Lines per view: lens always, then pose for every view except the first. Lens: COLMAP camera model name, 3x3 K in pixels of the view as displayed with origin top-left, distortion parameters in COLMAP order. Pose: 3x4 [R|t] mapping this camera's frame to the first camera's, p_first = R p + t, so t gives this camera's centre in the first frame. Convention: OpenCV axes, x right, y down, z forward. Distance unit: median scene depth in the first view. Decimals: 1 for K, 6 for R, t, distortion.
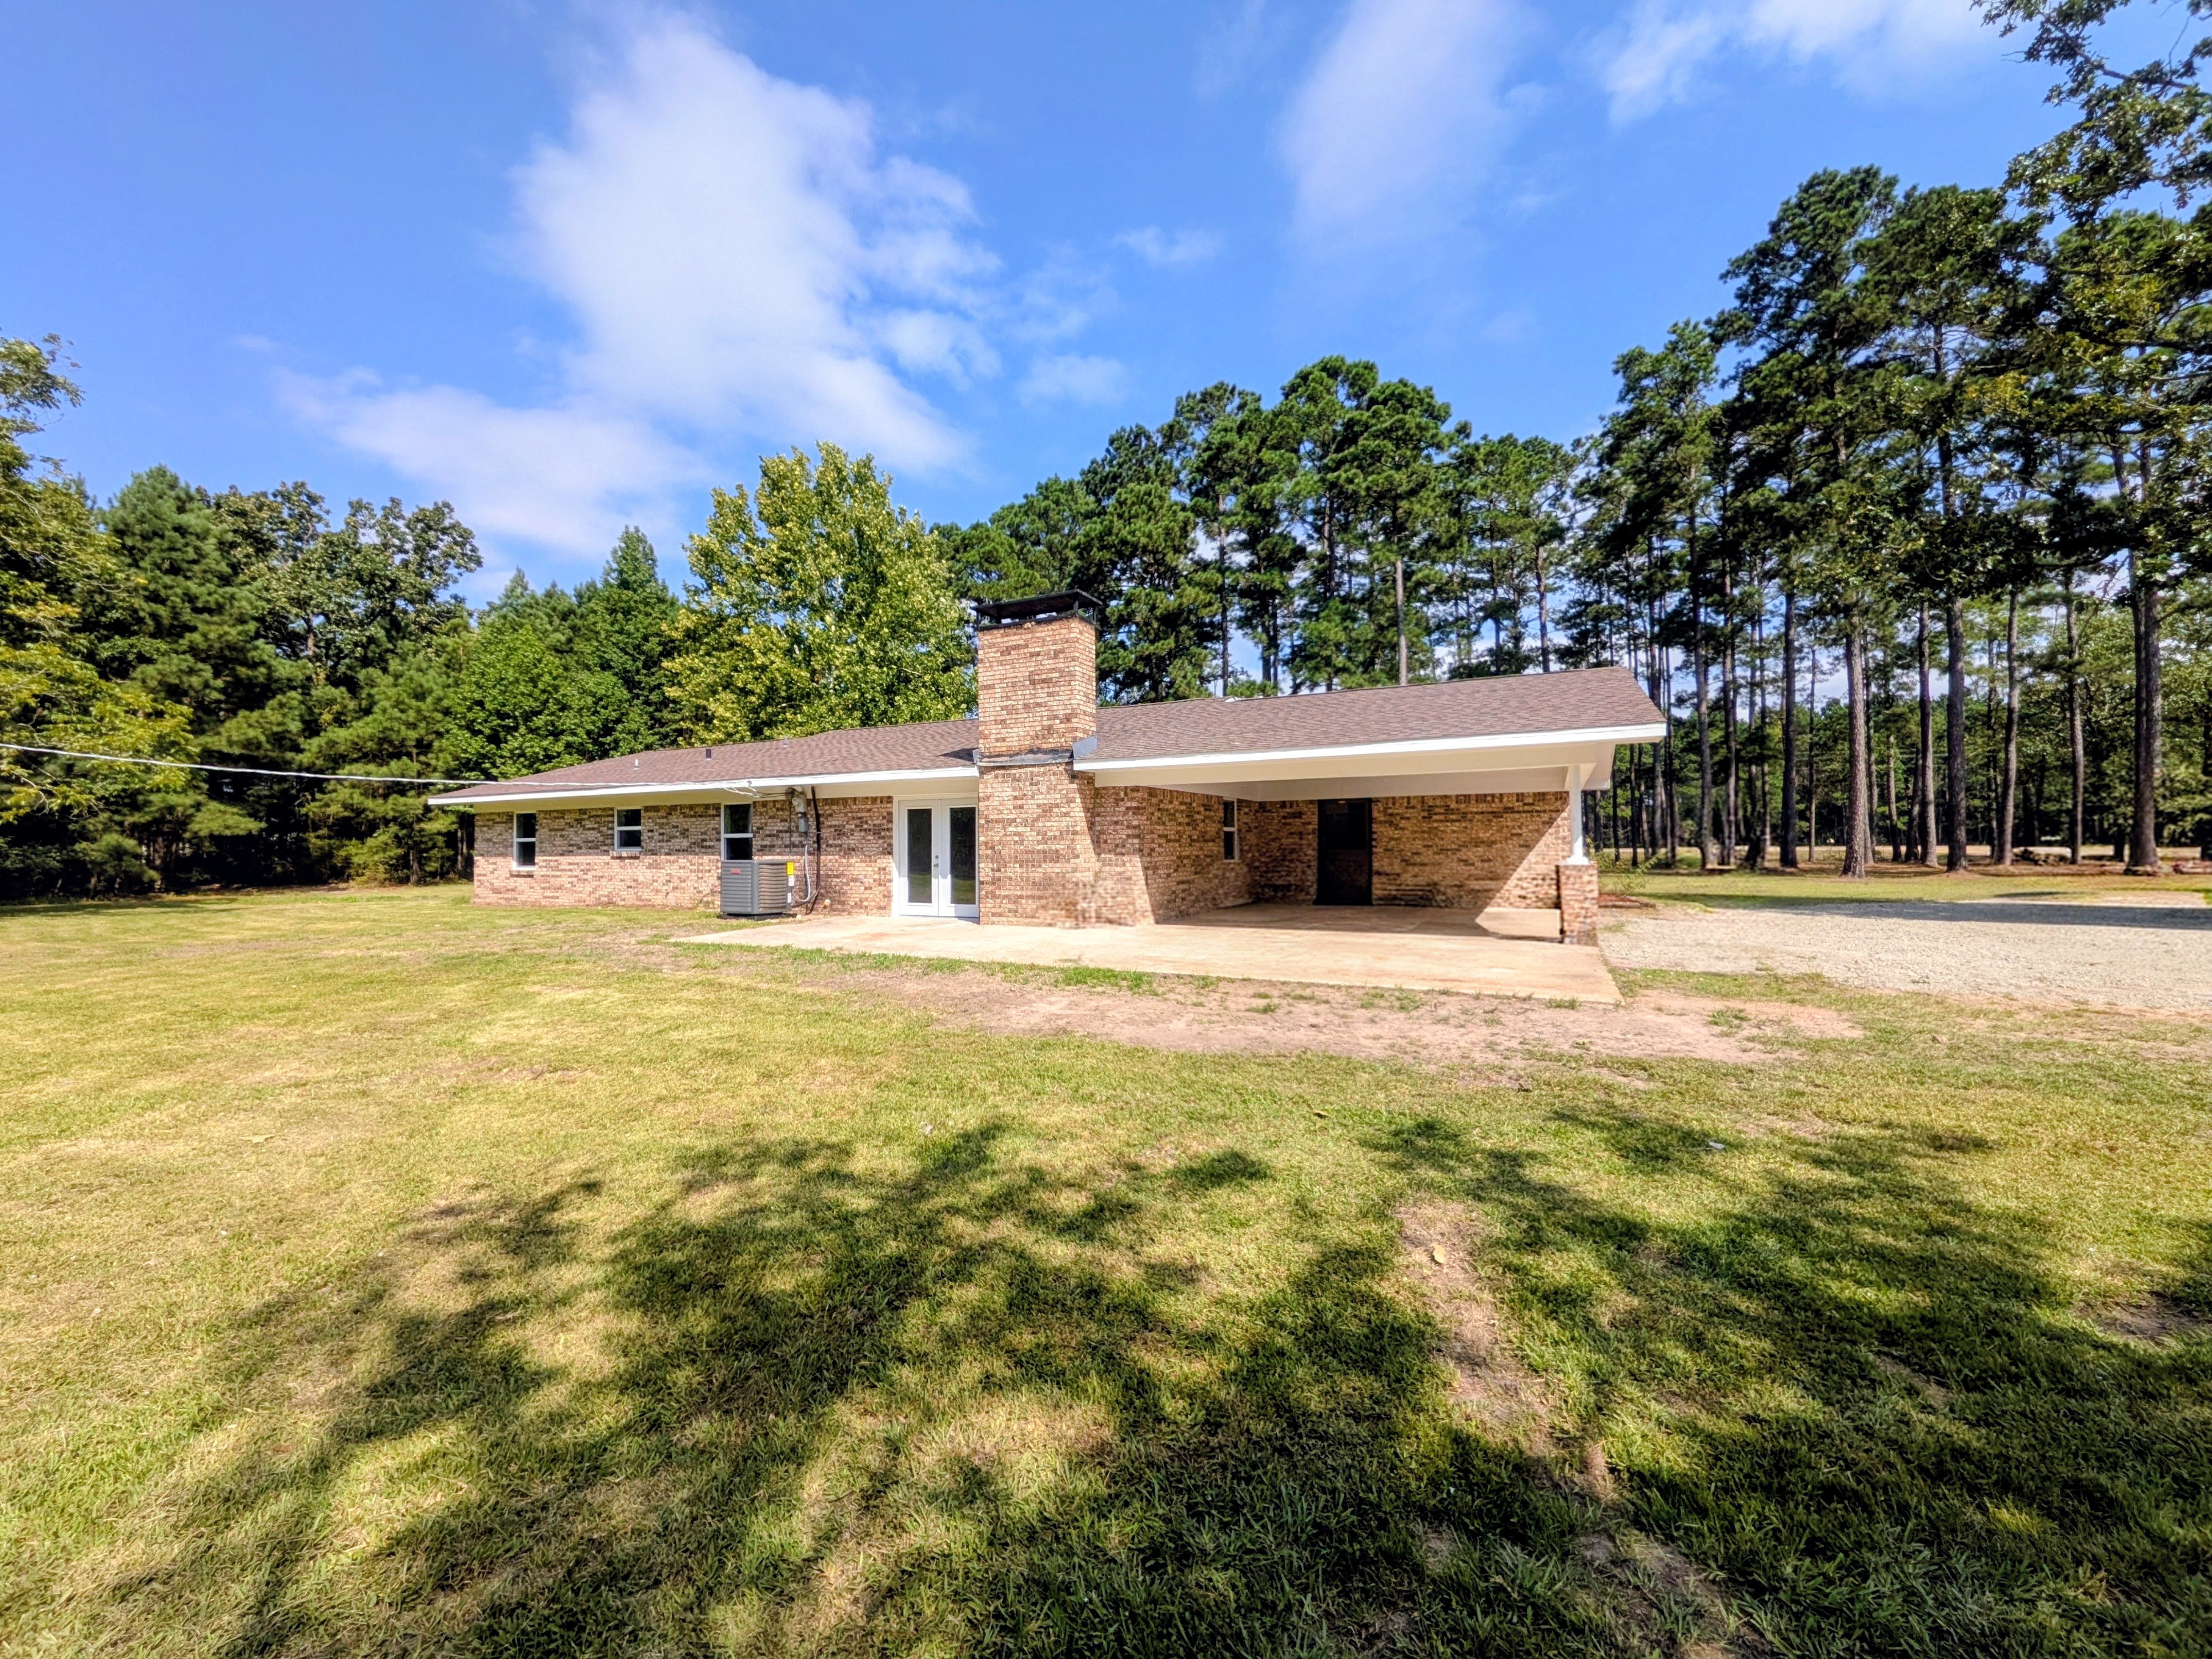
lens RADIAL K [[910.4, 0, 1108.1], [0, 910.4, 830.2], [0, 0, 1]] dist [0.002862, 0.000081]
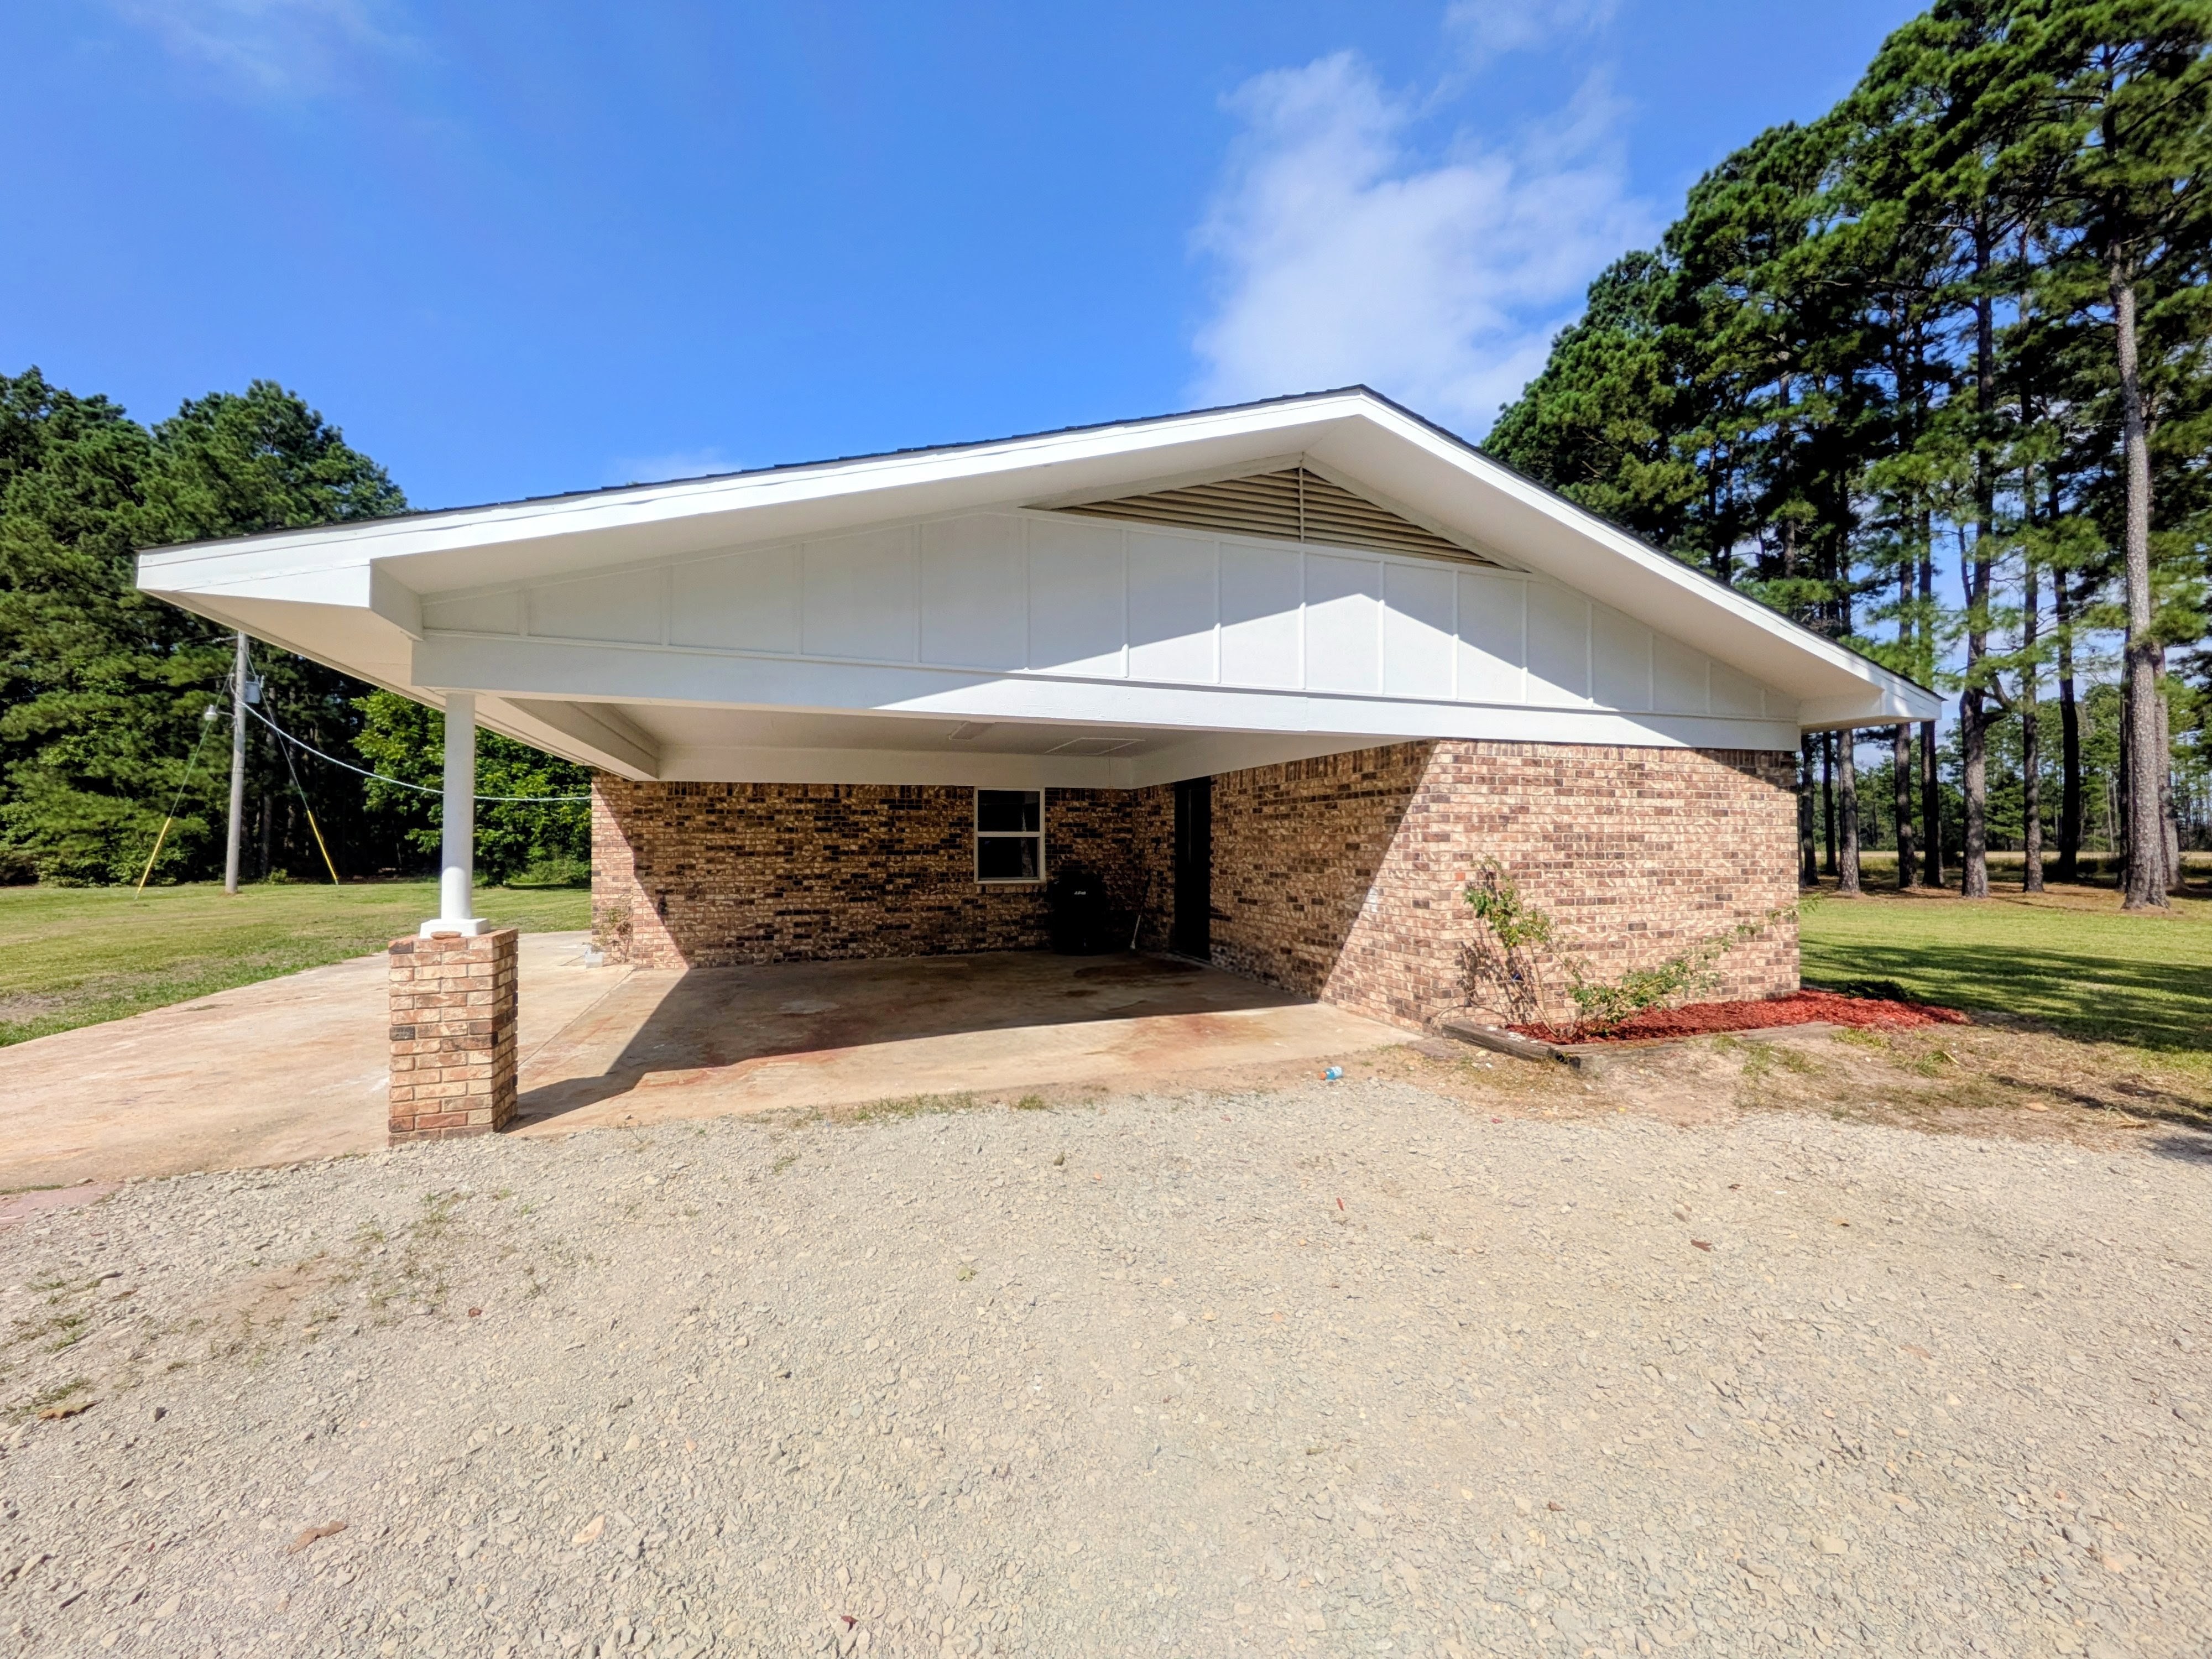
lens RADIAL K [[910.4, 0, 1108.1], [0, 910.4, 830.2], [0, 0, 1]] dist [0.002862, 0.000081]
pose [[0.726997, -0.006723, -0.686607, 0.300117], [0.011951, 0.999924, 0.002863, -0.002559], [0.686536, -0.010287, 0.727023, 0.270063]]
